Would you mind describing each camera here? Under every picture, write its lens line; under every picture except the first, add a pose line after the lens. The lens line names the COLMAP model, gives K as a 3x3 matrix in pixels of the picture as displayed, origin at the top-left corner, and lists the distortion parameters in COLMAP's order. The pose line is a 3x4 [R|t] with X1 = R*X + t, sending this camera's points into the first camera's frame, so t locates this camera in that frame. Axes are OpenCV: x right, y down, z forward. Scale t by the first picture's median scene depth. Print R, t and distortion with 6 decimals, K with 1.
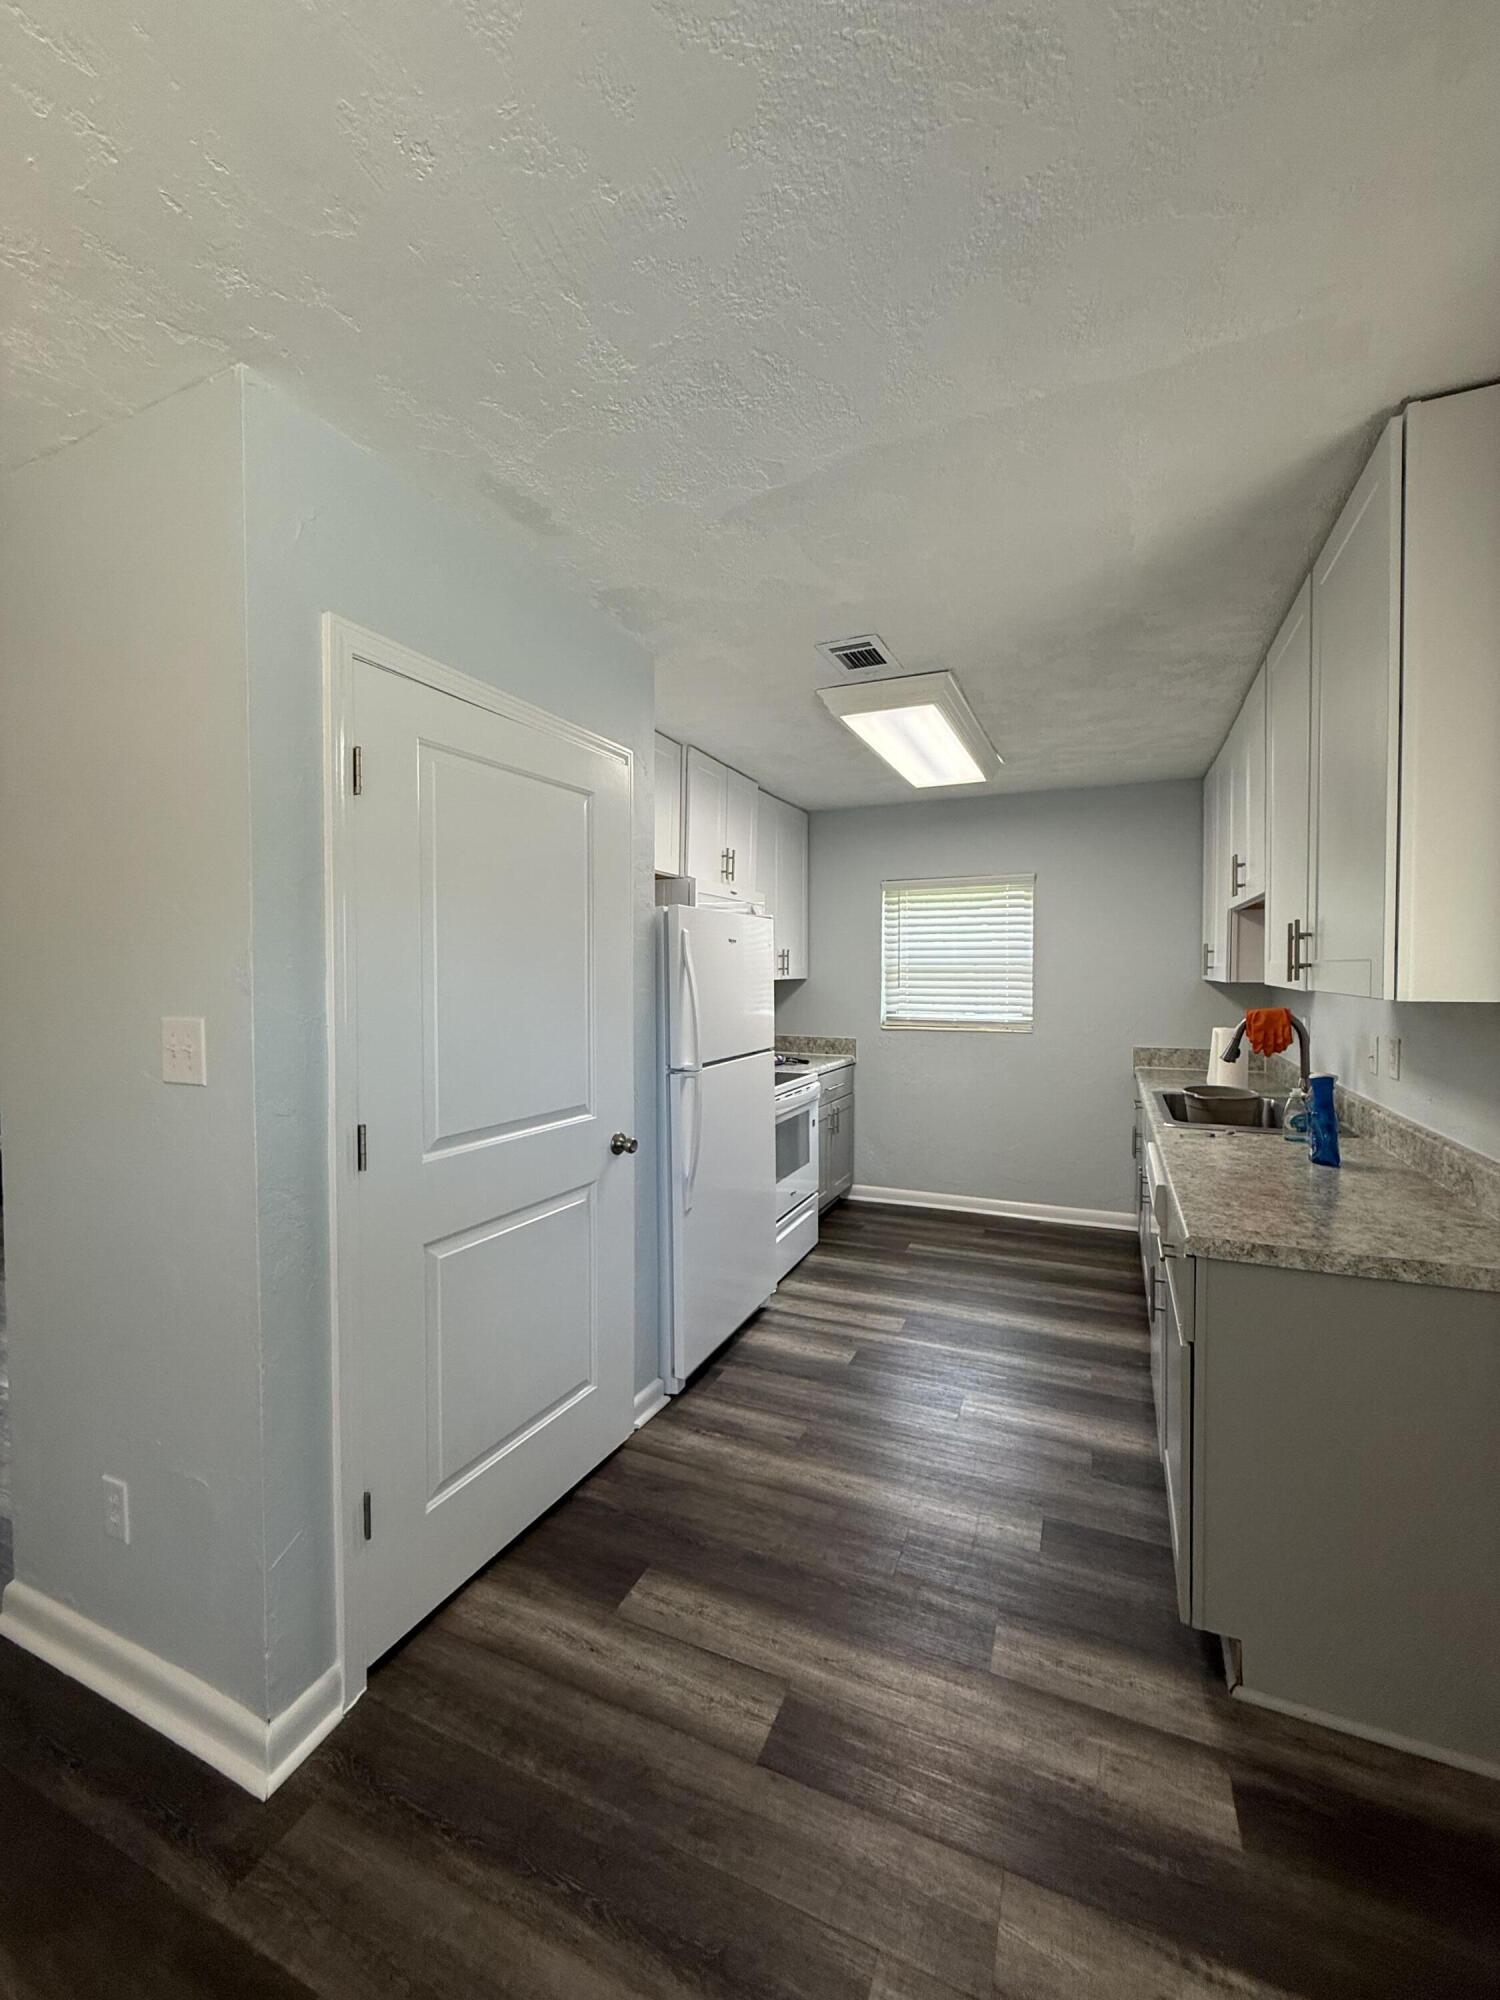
lens RADIAL K [[797.4, 0, 751.1], [0, 797.4, 991.4], [0, 0, 1]] dist [-0.000036, 0.000061]
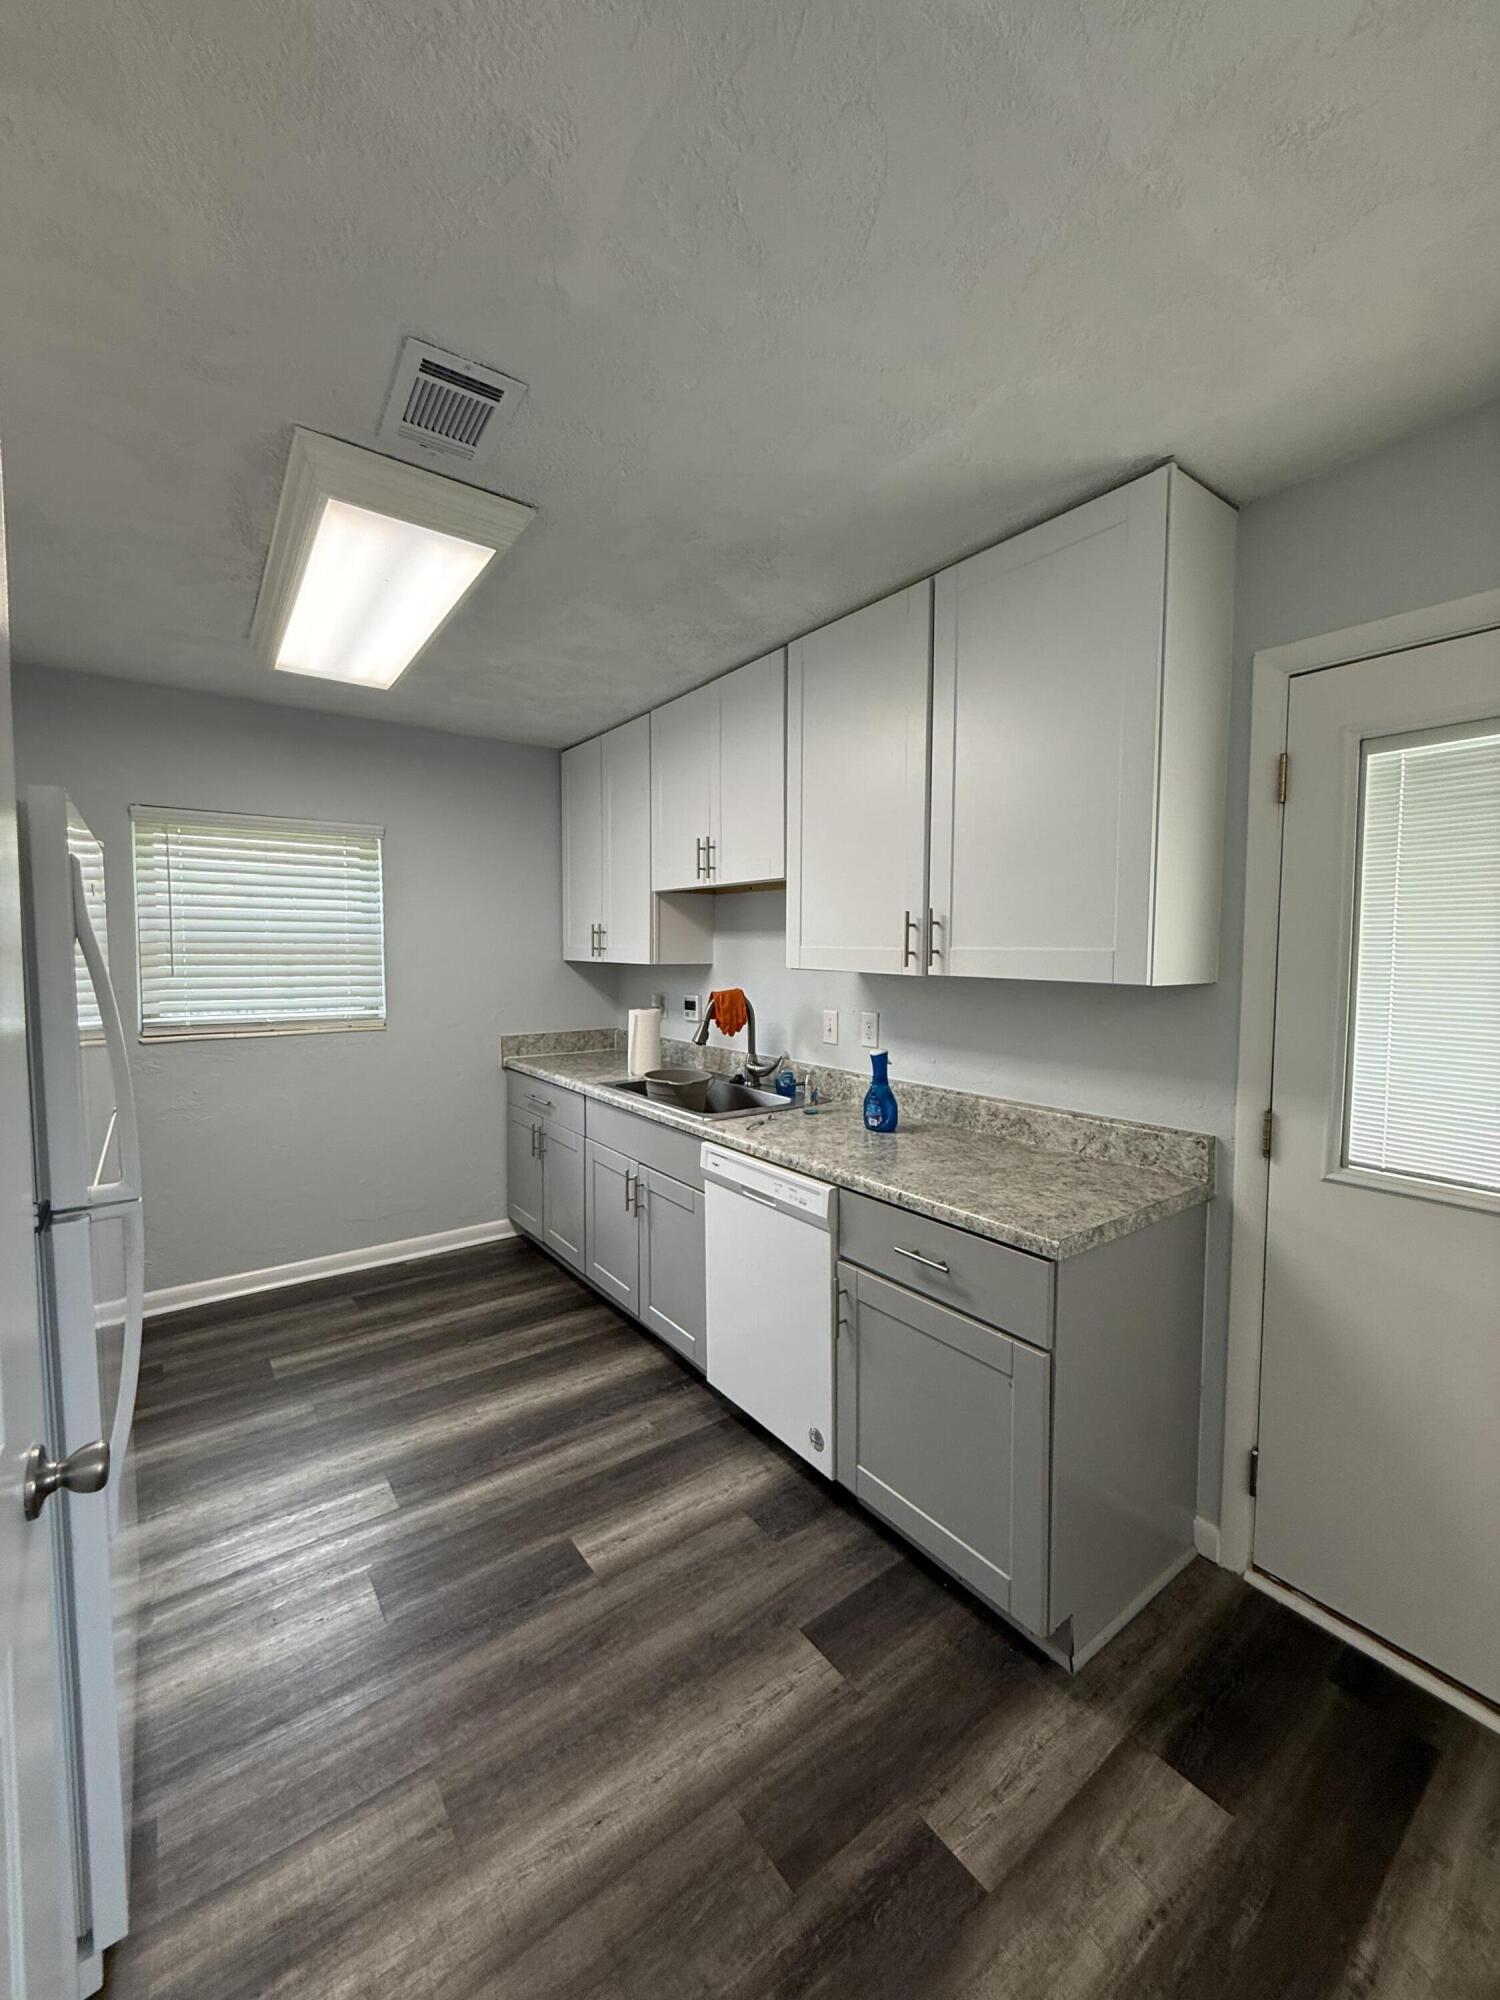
lens RADIAL K [[797.4, 0, 754.8], [0, 797.4, 993.8], [0, 0, 1]] dist [-0.000036, 0.000061]
pose [[0.492134, -0.045359, 0.869337, -0.179238], [0.016881, 0.998951, 0.042566, -0.013303], [-0.870356, -0.006273, 0.492384, 0.346688]]
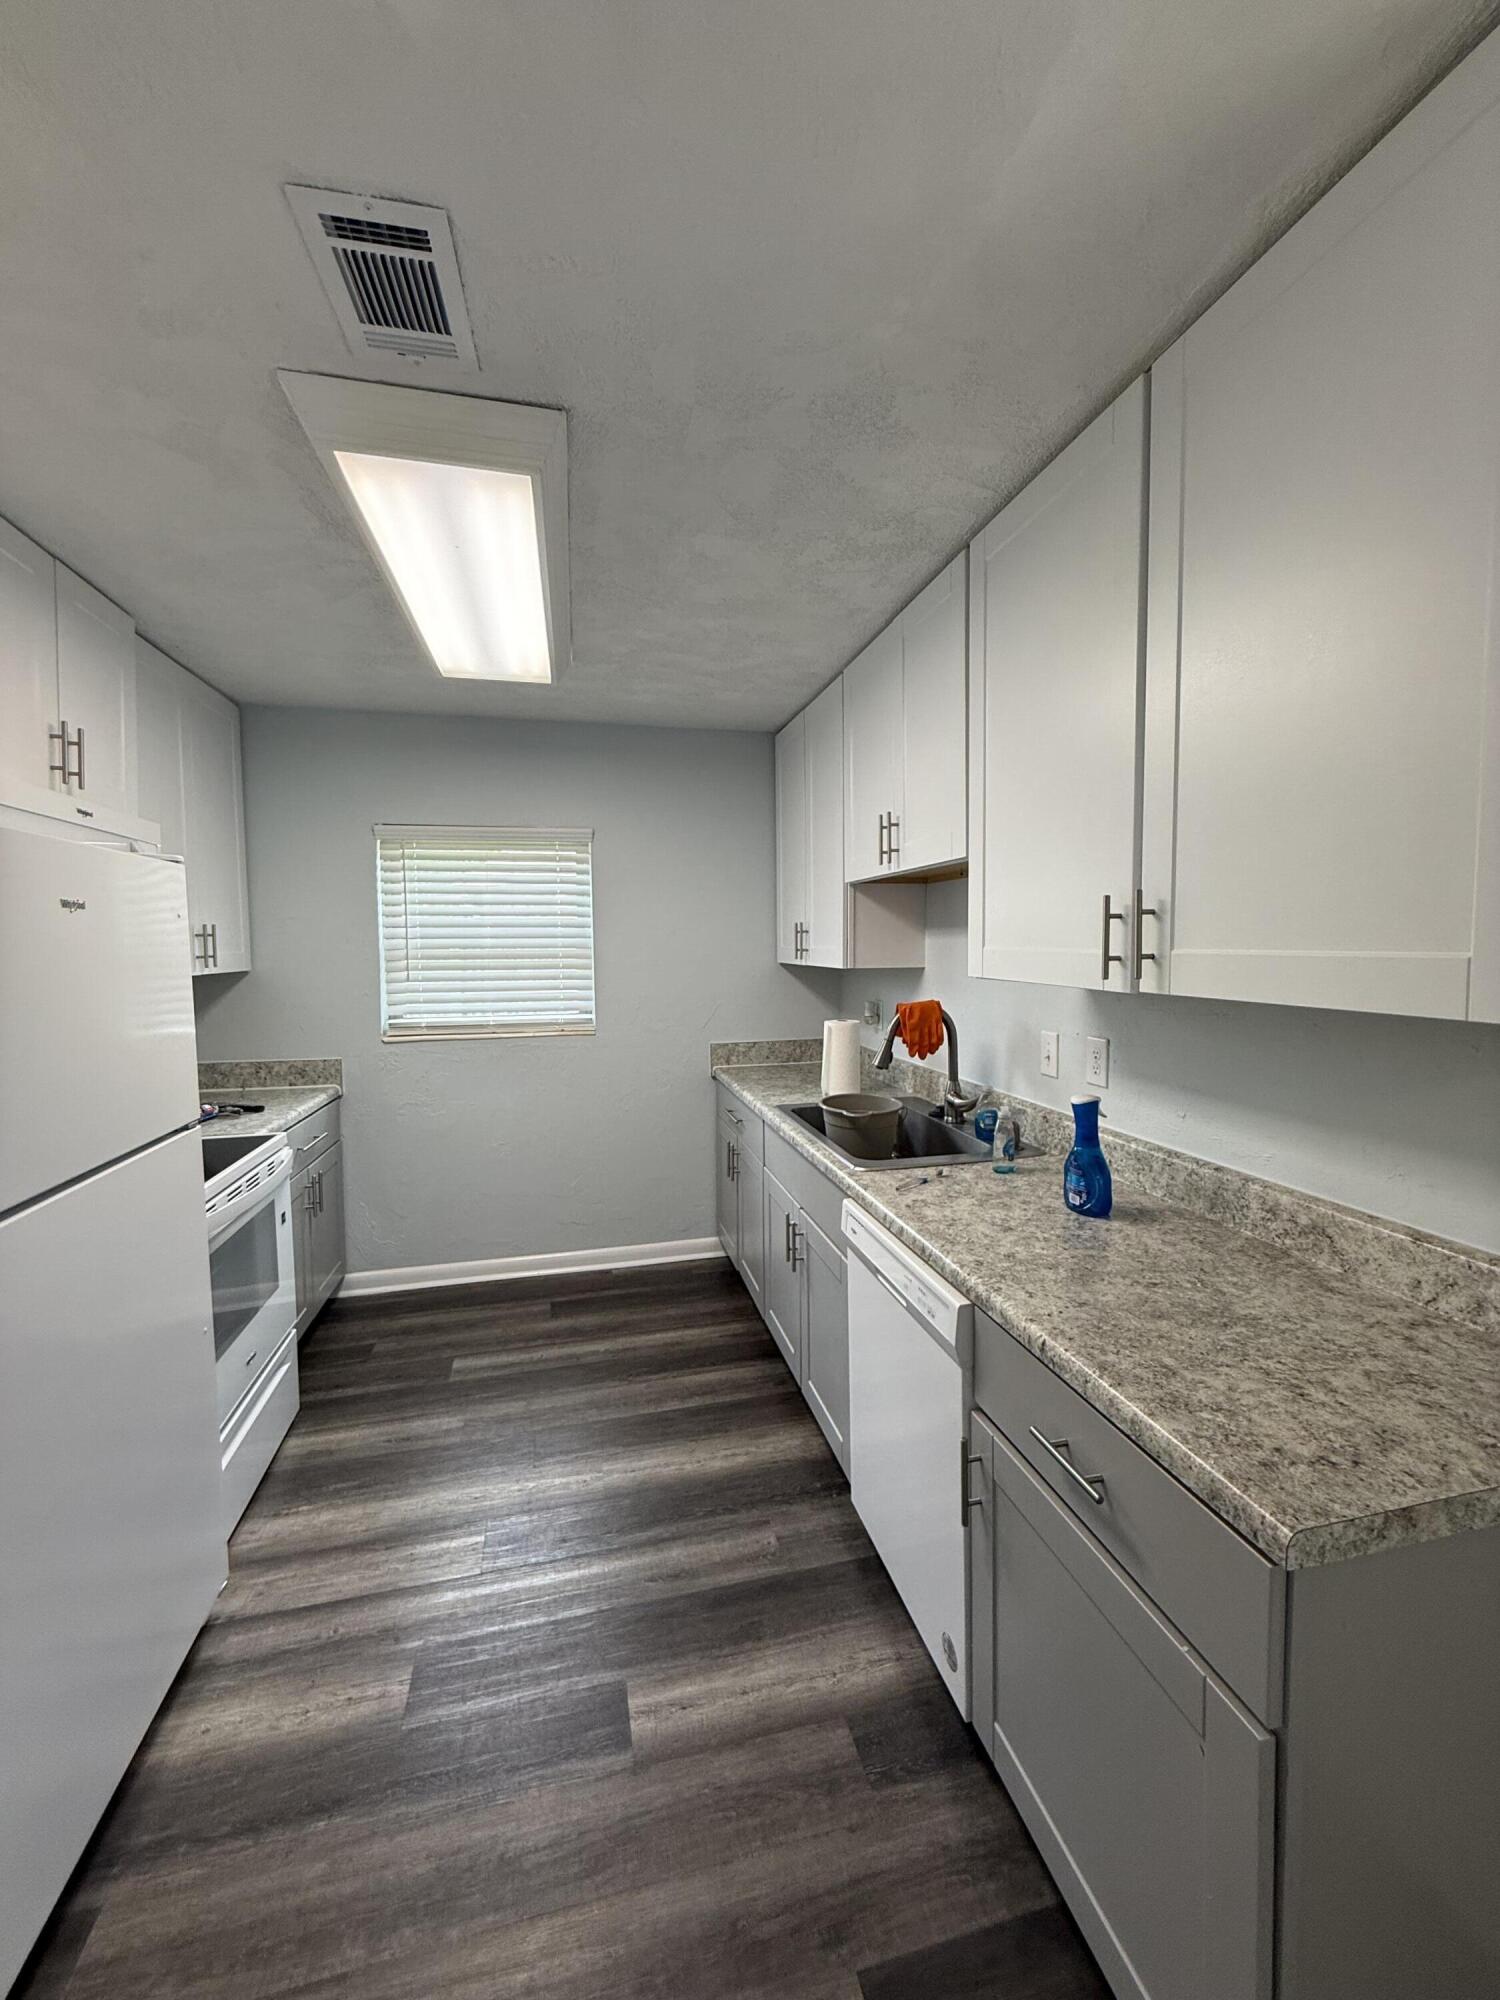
lens RADIAL K [[797.4, 0, 753.6], [0, 797.4, 993.0], [0, 0, 1]] dist [-0.000036, 0.000061]
pose [[0.795354, -0.042017, 0.604687, 0.005247], [0.023548, 0.998983, 0.038441, -0.018074], [-0.605688, -0.016335, 0.795535, 0.334066]]
